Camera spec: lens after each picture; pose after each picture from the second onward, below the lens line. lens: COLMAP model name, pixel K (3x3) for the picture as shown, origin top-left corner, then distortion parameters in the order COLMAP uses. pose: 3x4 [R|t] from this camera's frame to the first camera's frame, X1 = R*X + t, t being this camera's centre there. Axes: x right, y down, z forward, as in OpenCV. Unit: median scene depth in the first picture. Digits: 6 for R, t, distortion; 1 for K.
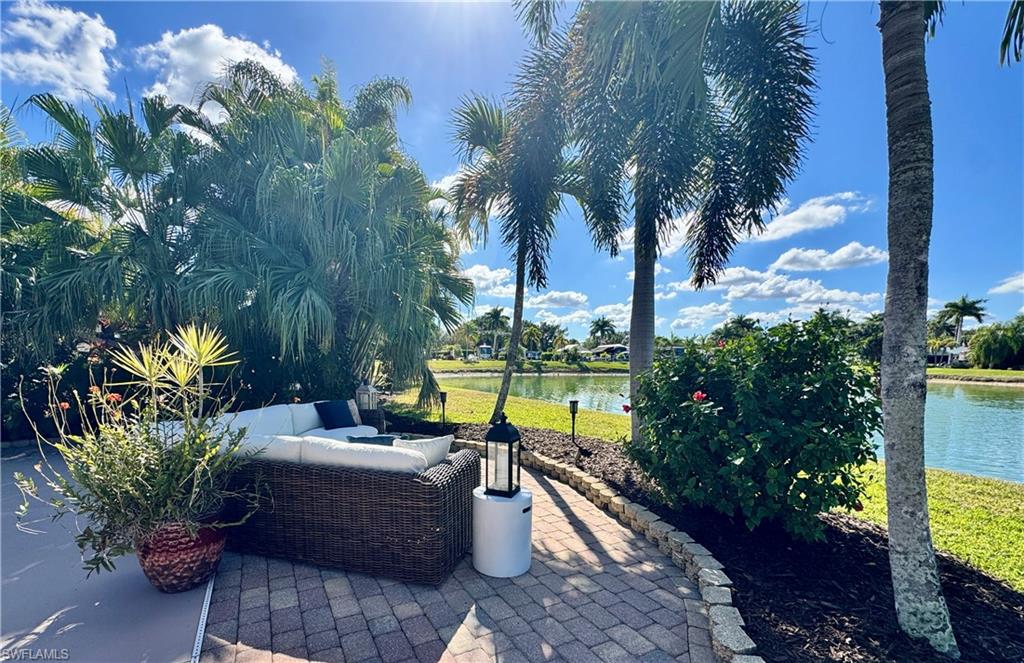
lens RADIAL K [[450.9, 0, 463.8], [0, 450.9, 377.1], [0, 0, 1]] dist [0.000361, 0.000433]
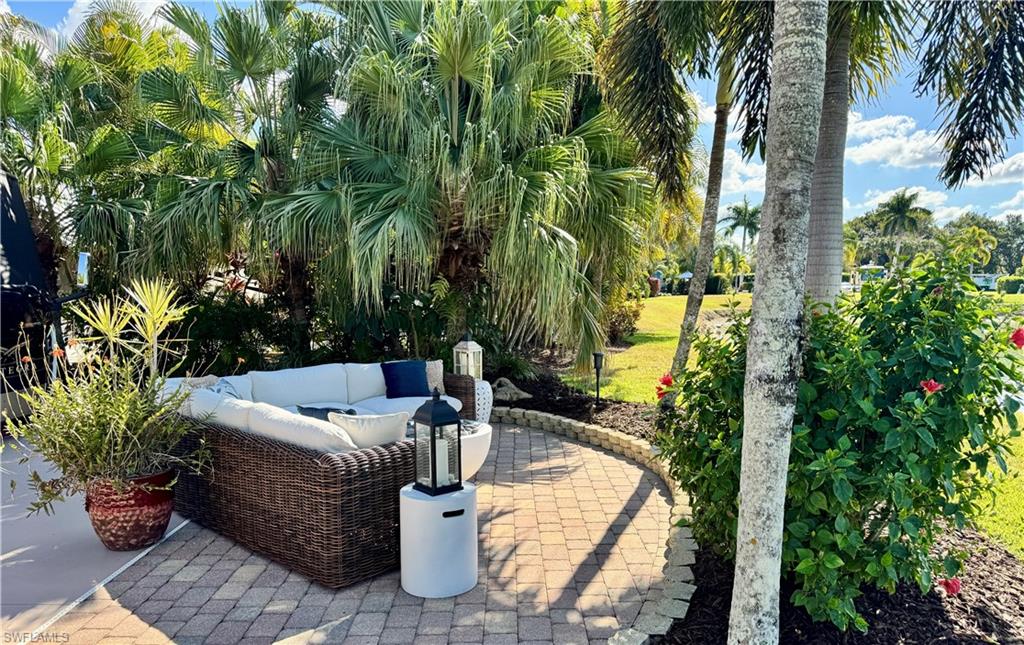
lens RADIAL K [[751.2, 0, 512.0], [0, 751.2, 322.5], [0, 0, 1]] dist [0.021449, -0.001759]
pose [[0.898984, 0.016592, -0.437667, 0.796312], [-0.013765, 0.999859, 0.009631, -0.048761], [0.437765, -0.002634, 0.899086, -0.107590]]
